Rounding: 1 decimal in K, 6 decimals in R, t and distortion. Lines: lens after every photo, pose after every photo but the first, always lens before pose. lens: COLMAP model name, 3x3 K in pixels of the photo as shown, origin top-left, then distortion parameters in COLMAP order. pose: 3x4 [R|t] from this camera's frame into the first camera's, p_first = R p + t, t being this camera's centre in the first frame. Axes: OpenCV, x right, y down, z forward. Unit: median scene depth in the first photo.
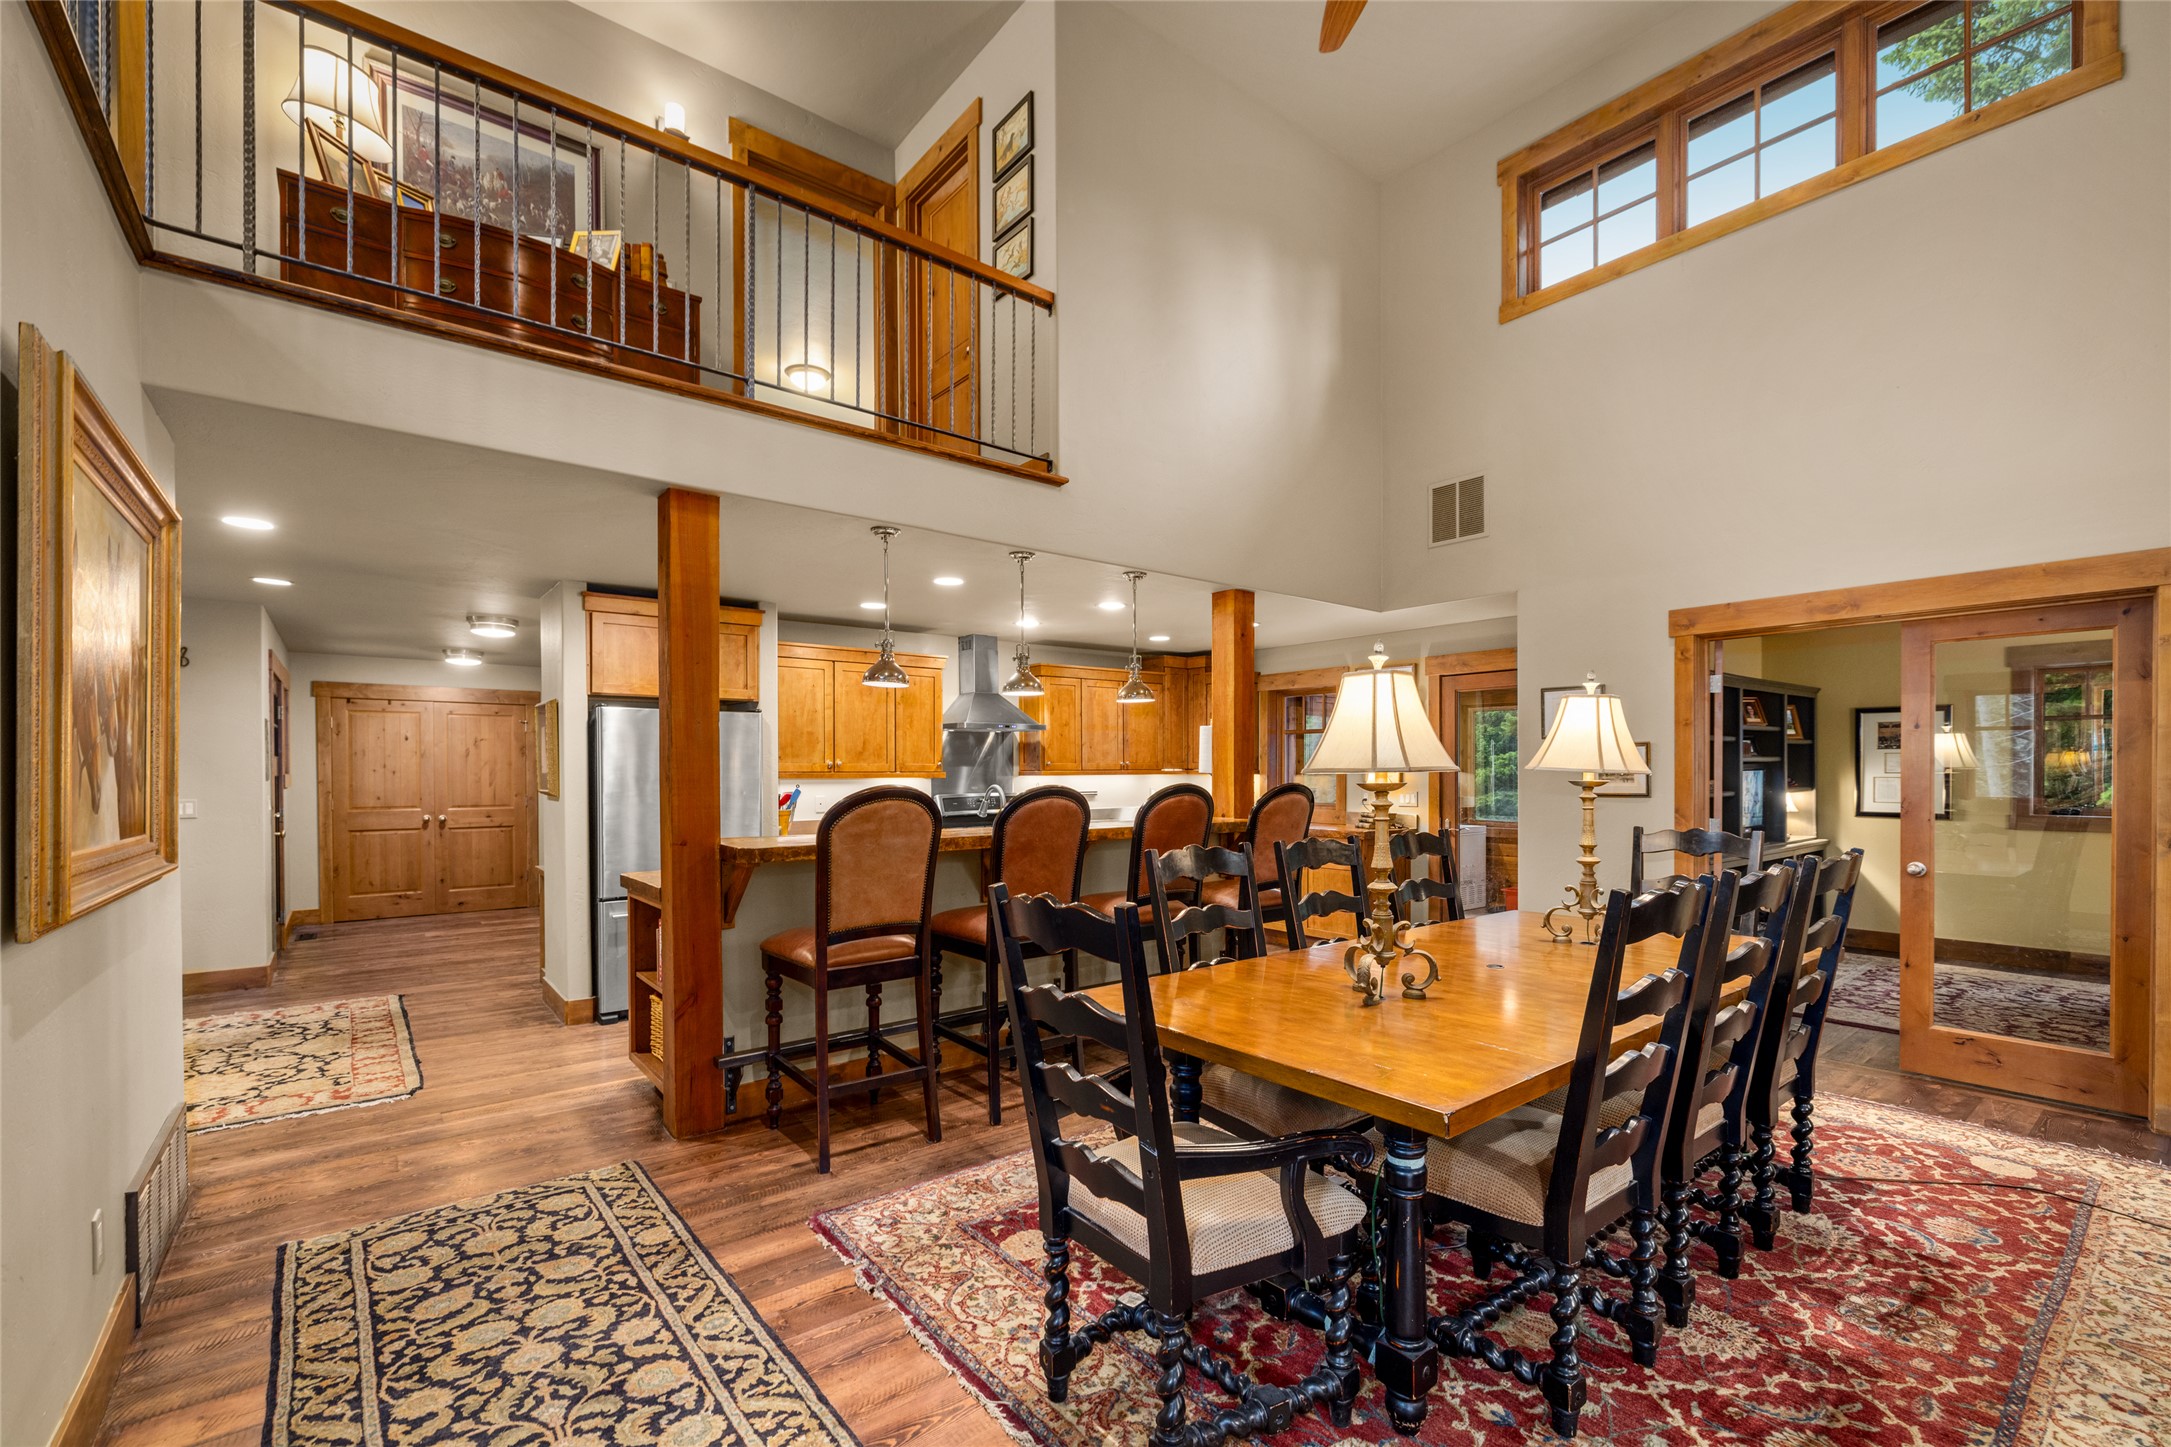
lens RADIAL K [[926.2, 0, 1082.8], [0, 926.2, 774.0], [0, 0, 1]] dist [-0.000673, 0.000312]
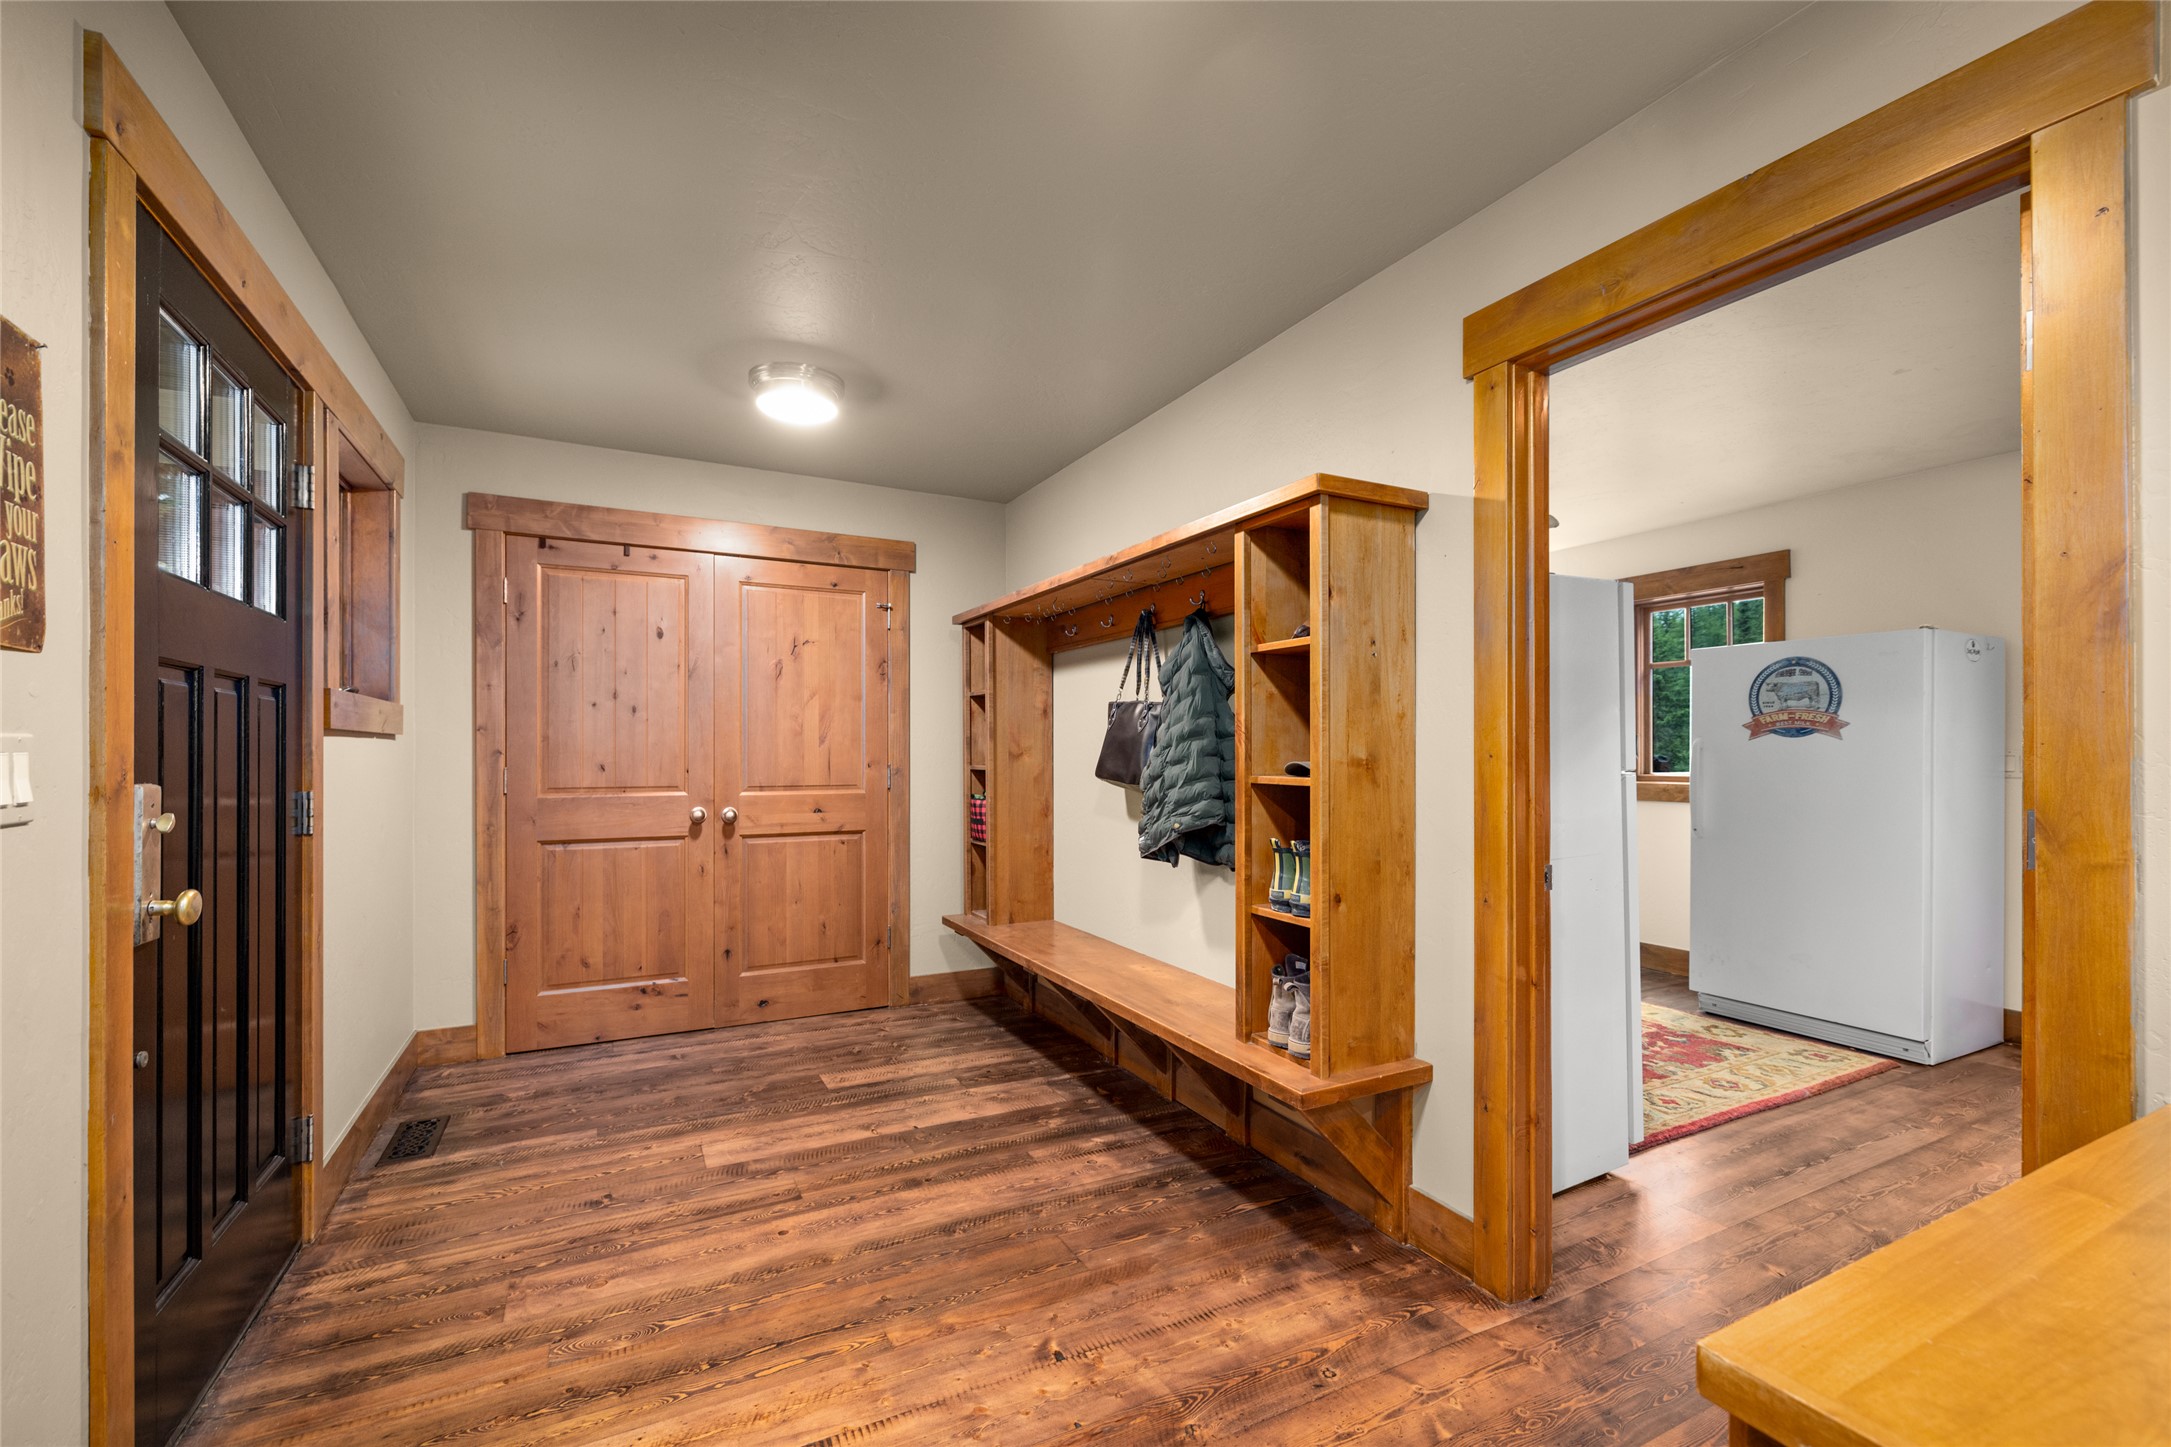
lens RADIAL K [[917.2, 0, 1078.7], [0, 917.2, 744.8], [0, 0, 1]] dist [0.002557, -0.000057]
pose [[0.980808, 0.002181, -0.194962, -0.685614], [-0.004629, 0.999916, -0.012101, 0.029605], [0.194919, 0.012772, 0.980736, 0.931476]]
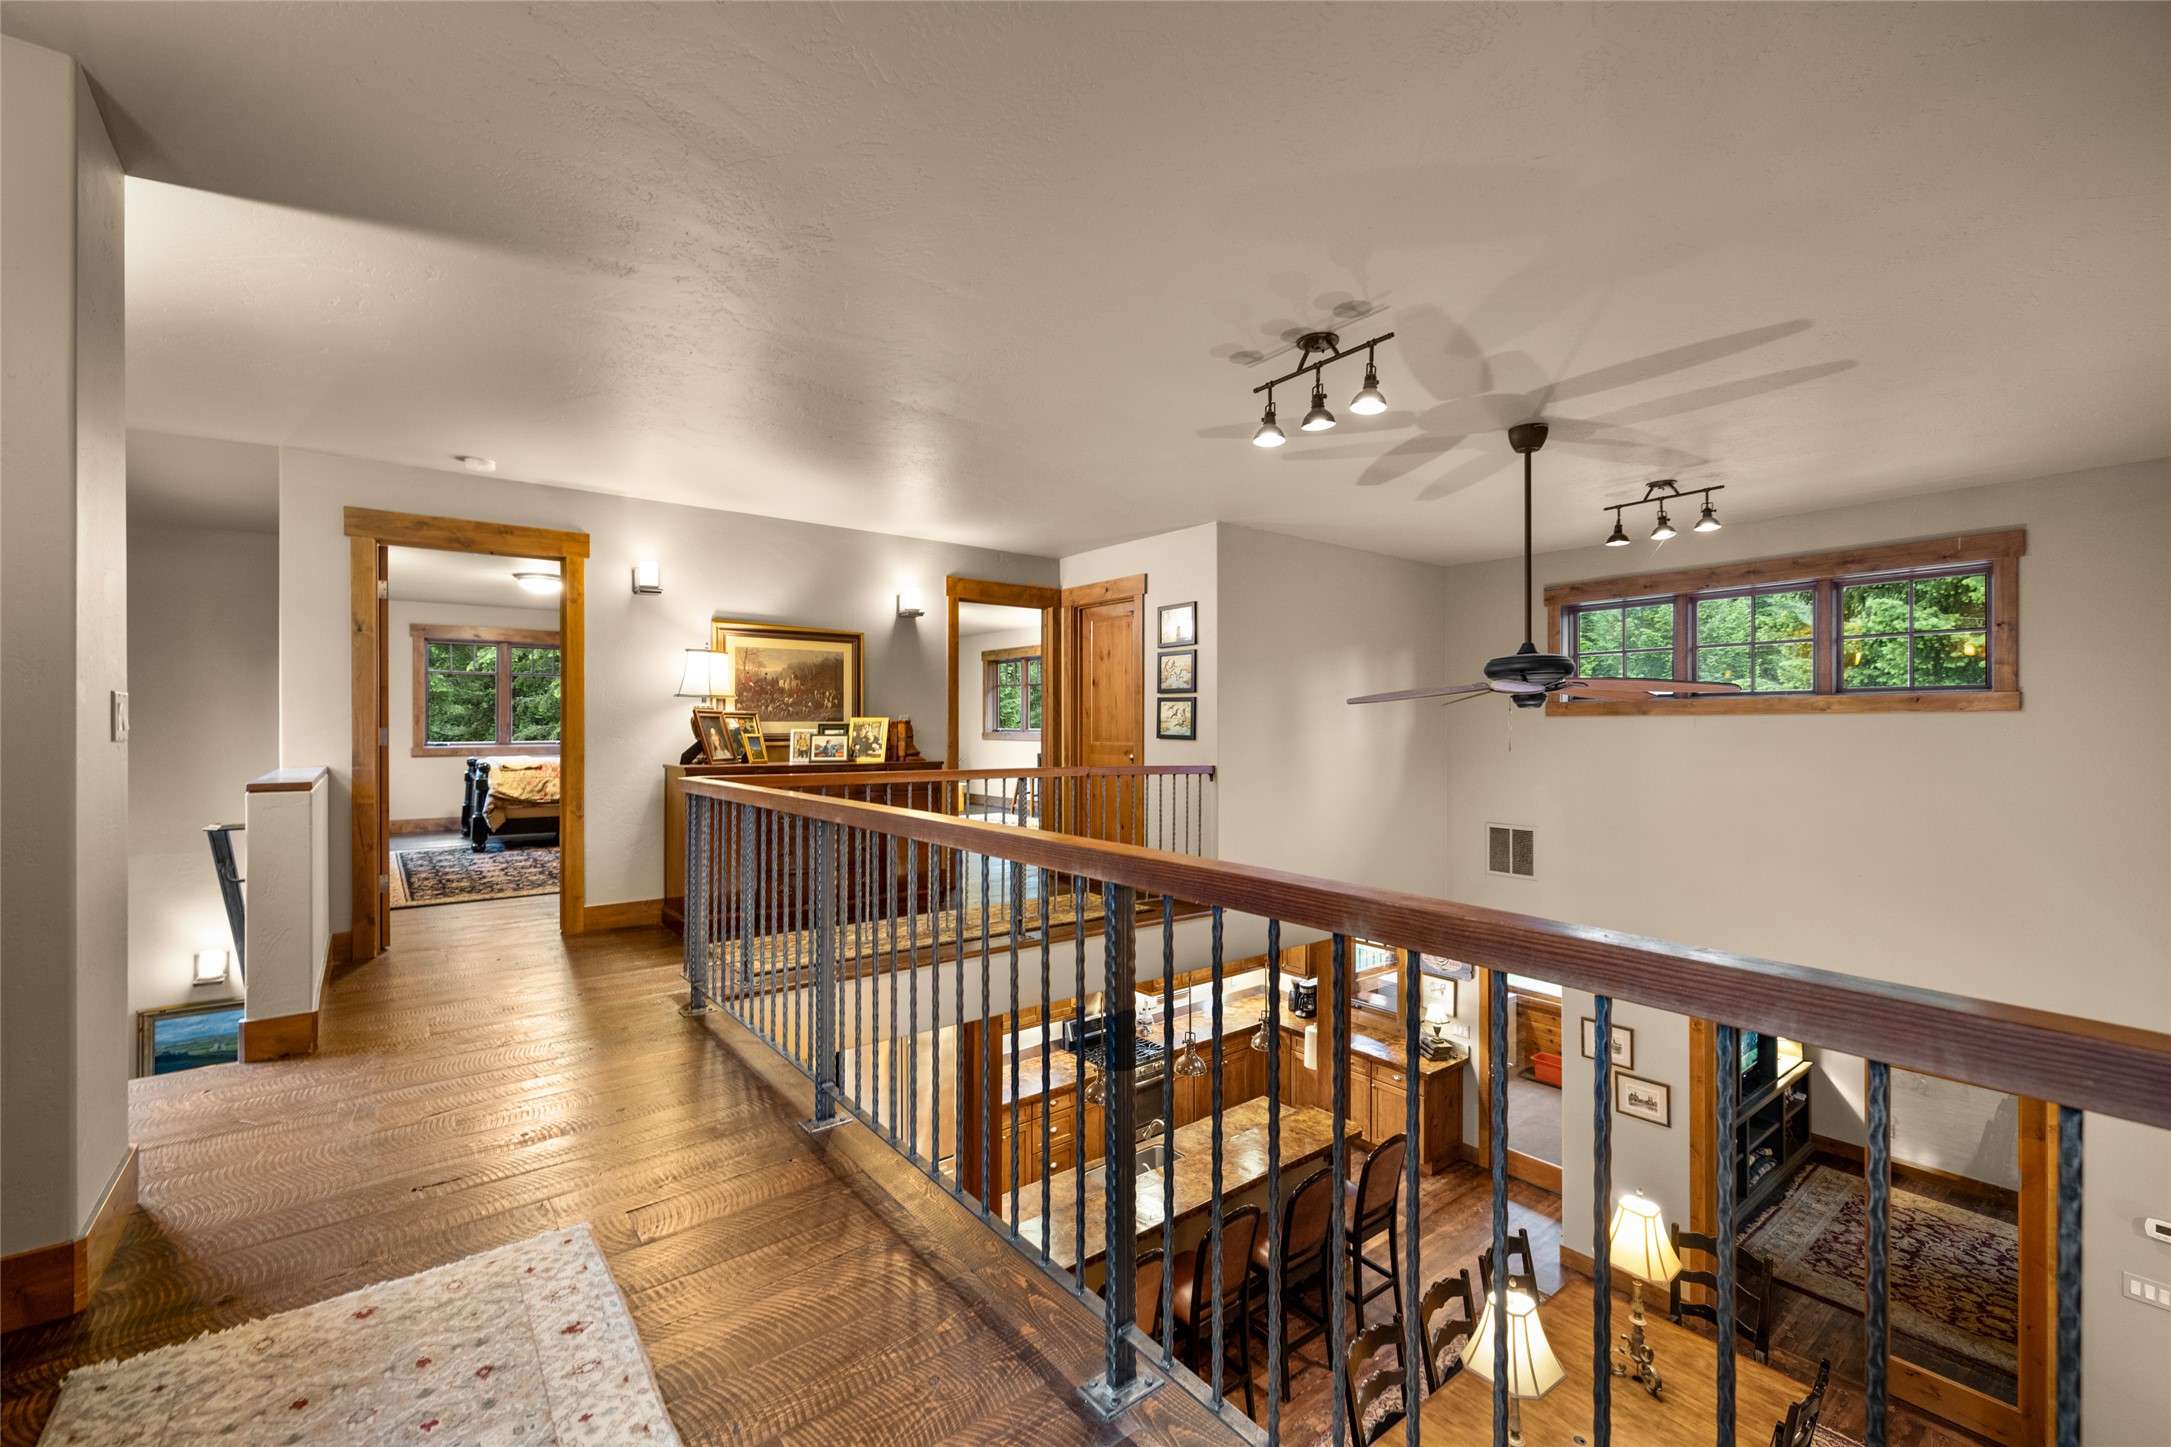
lens RADIAL K [[902.0, 0, 1079.9], [0, 902.0, 721.1], [0, 0, 1]] dist [0.003179, -0.000874]
pose [[0.999964, 0.003016, -0.007915, -0.168081], [-0.003079, 0.999964, -0.007945, -0.448746], [0.007891, 0.007969, 0.999937, -0.223843]]
